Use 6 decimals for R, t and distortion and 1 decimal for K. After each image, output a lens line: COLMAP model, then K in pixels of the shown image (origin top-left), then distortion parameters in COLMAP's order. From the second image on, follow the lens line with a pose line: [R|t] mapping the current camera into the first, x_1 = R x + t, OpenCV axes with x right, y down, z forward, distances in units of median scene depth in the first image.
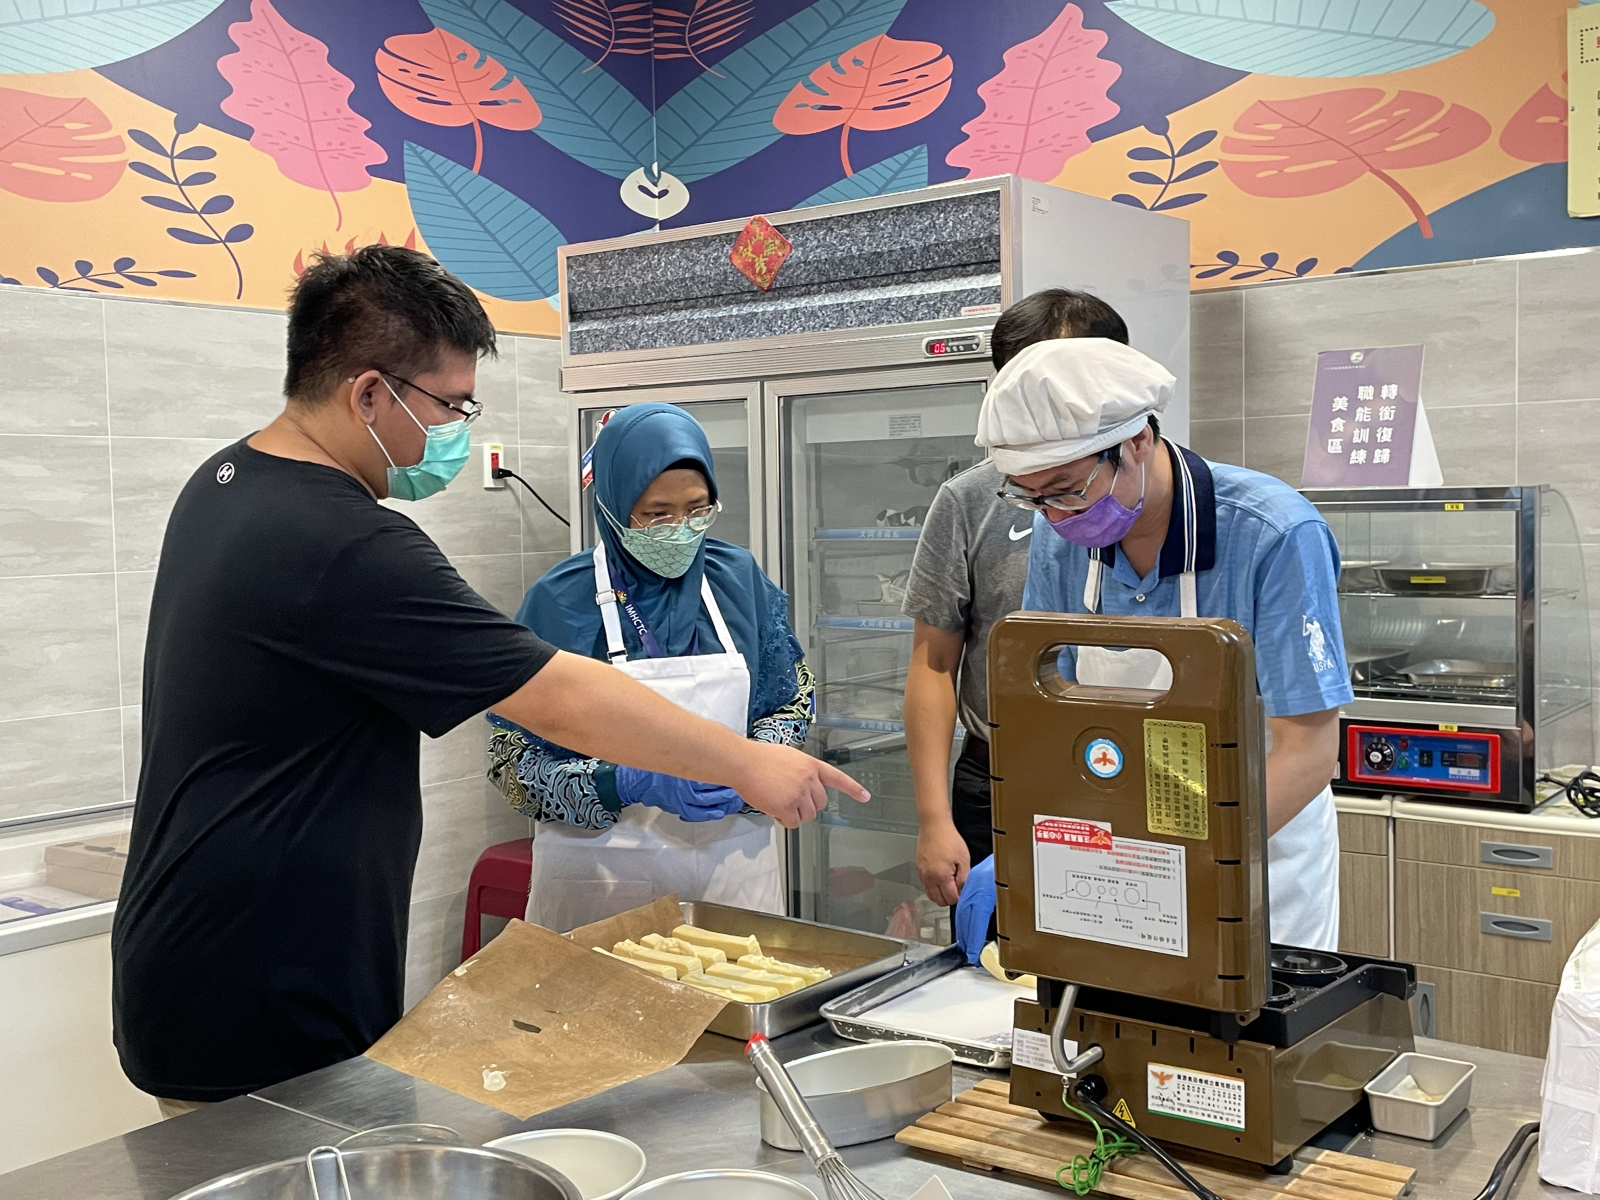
lens RADIAL K [[1697.5, 0, 783.7], [0, 1697.5, 599.9], [0, 0, 1]] dist [0.052510, 0.000000]
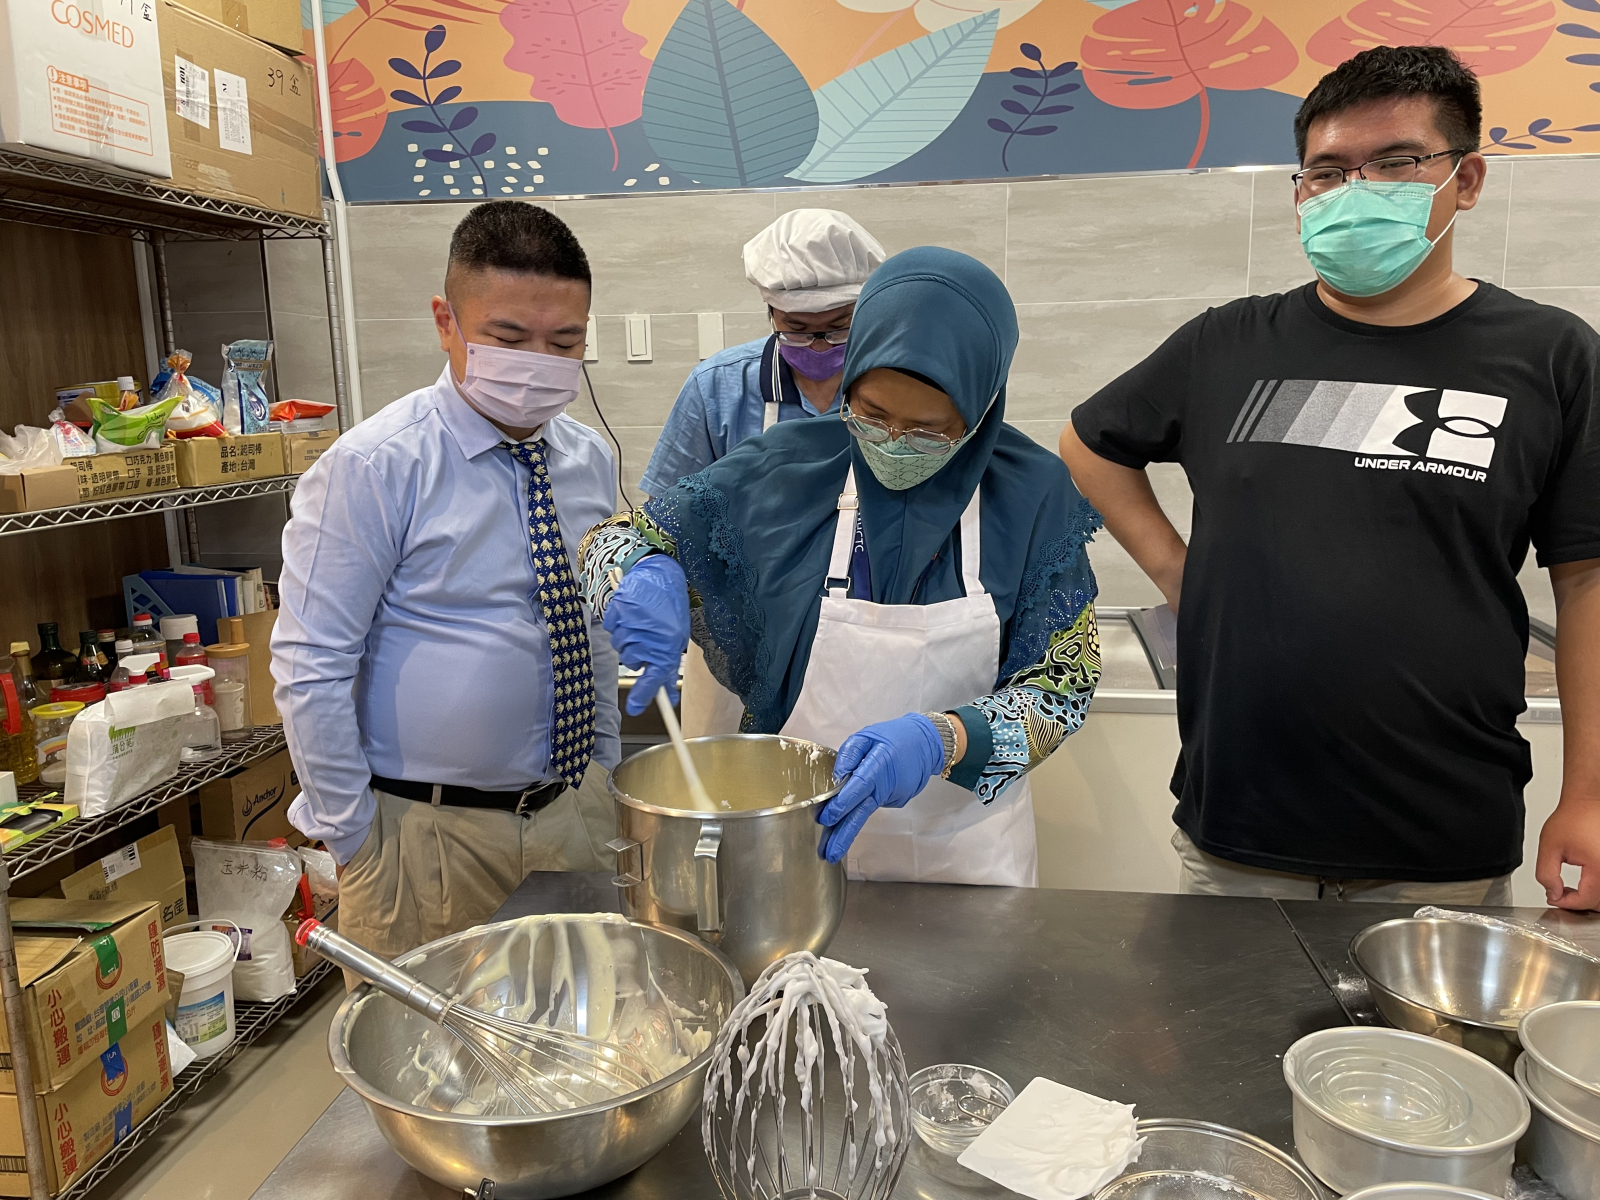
lens RADIAL K [[1208.5, 0, 783.4], [0, 1208.5, 612.6], [0, 0, 1]] dist [0.069699, -0.091948]
pose [[0.514396, 0.169170, -0.840701, 0.072561], [-0.038127, 0.983891, 0.174655, -0.009318], [0.856705, -0.057789, 0.512560, 0.179396]]
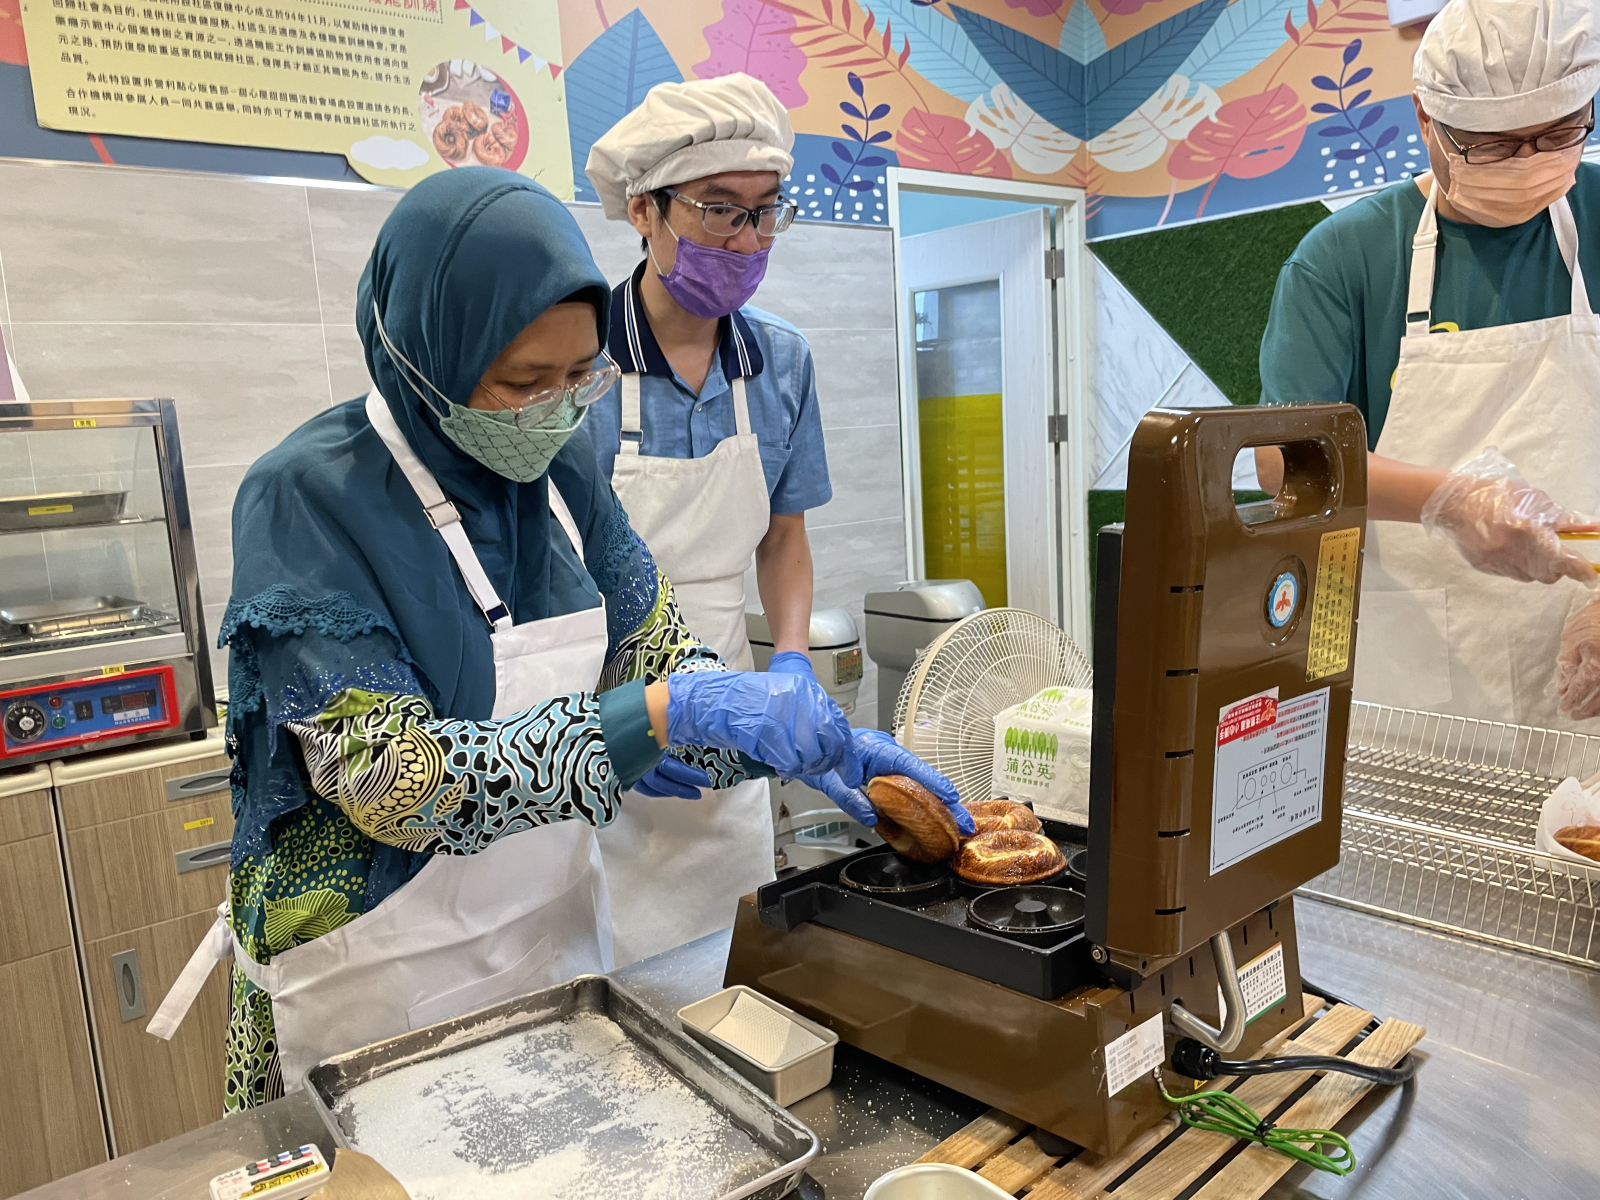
lens RADIAL K [[1208.5, 0, 817.4], [0, 1208.5, 623.8], [0, 0, 1]] dist [0.069699, -0.091948]
pose [[0.193898, -0.150447, 0.969417, -0.146095], [0.108638, 0.985386, 0.131196, 0.005465], [-0.974988, 0.079876, 0.207409, 0.445780]]
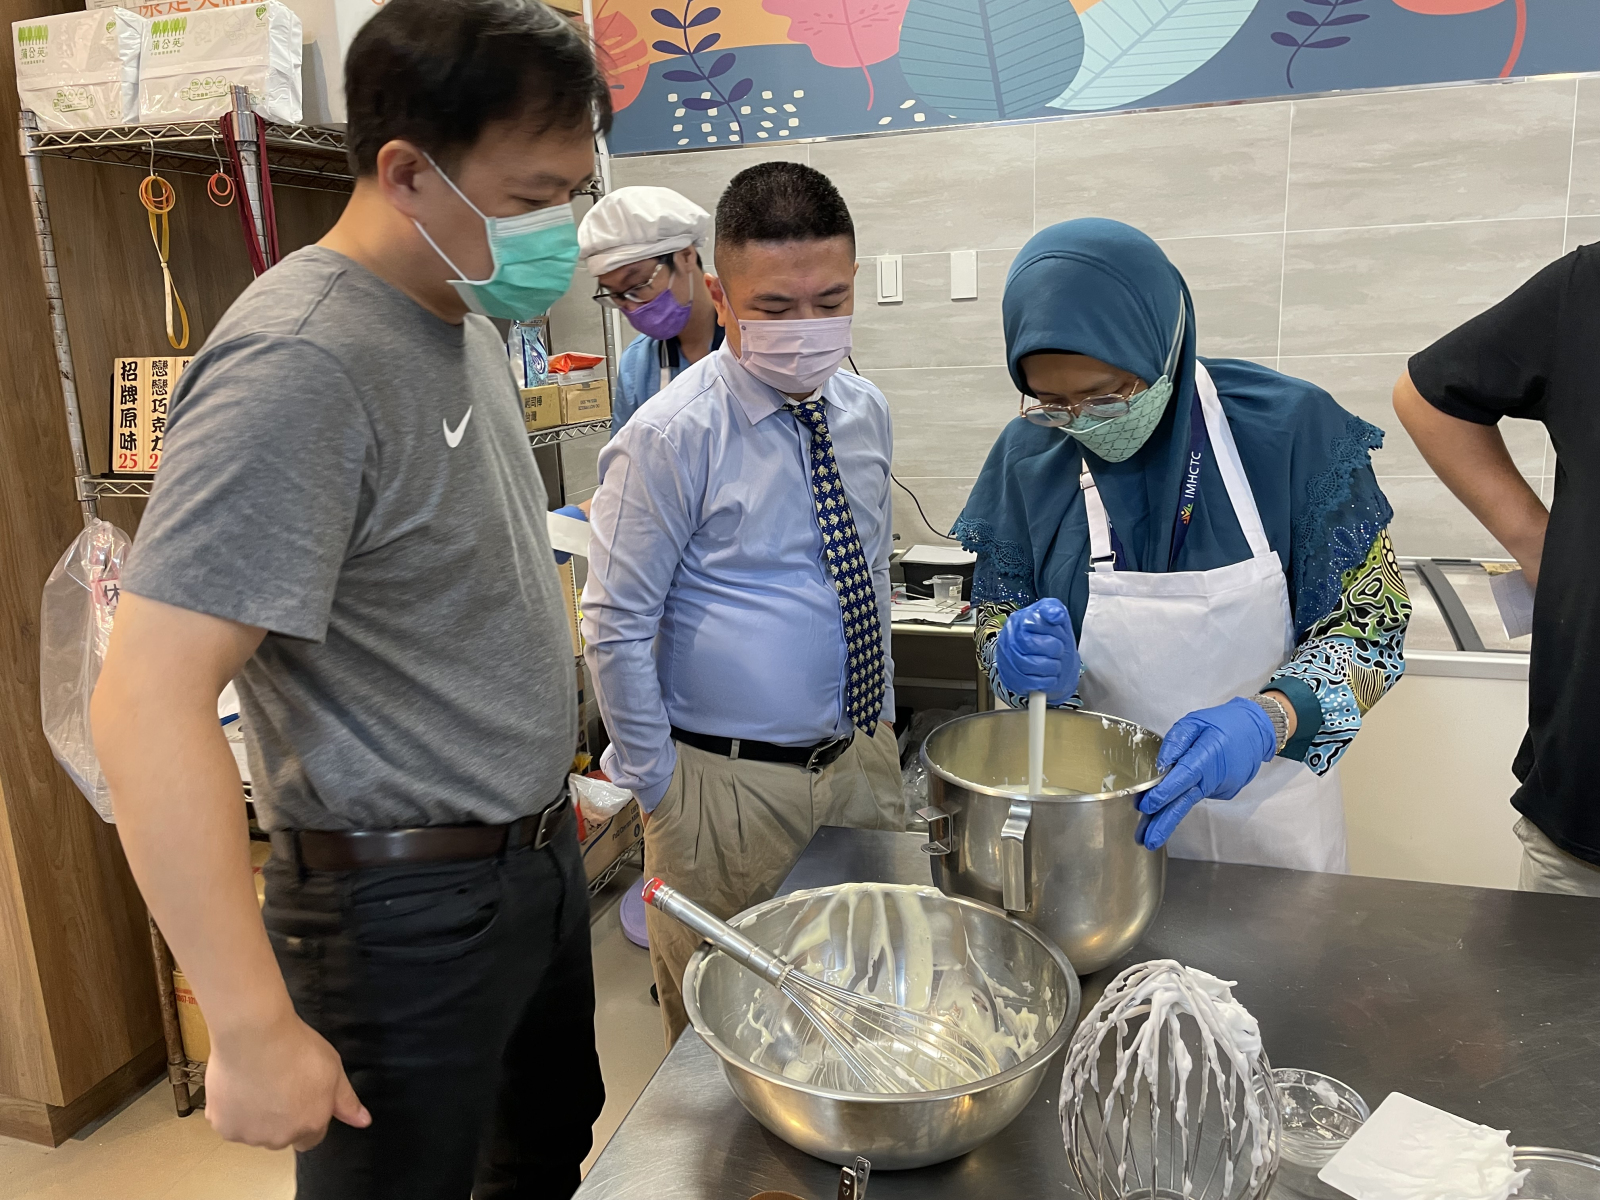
lens RADIAL K [[1208.5, 0, 782.3], [0, 1208.5, 584.6], [0, 0, 1]] dist [0.069699, -0.091948]
pose [[0.359848, 0.208192, -0.909487, 0.058246], [-0.017701, 0.976134, 0.216445, -0.020623], [0.932843, -0.061789, 0.354945, 0.155760]]
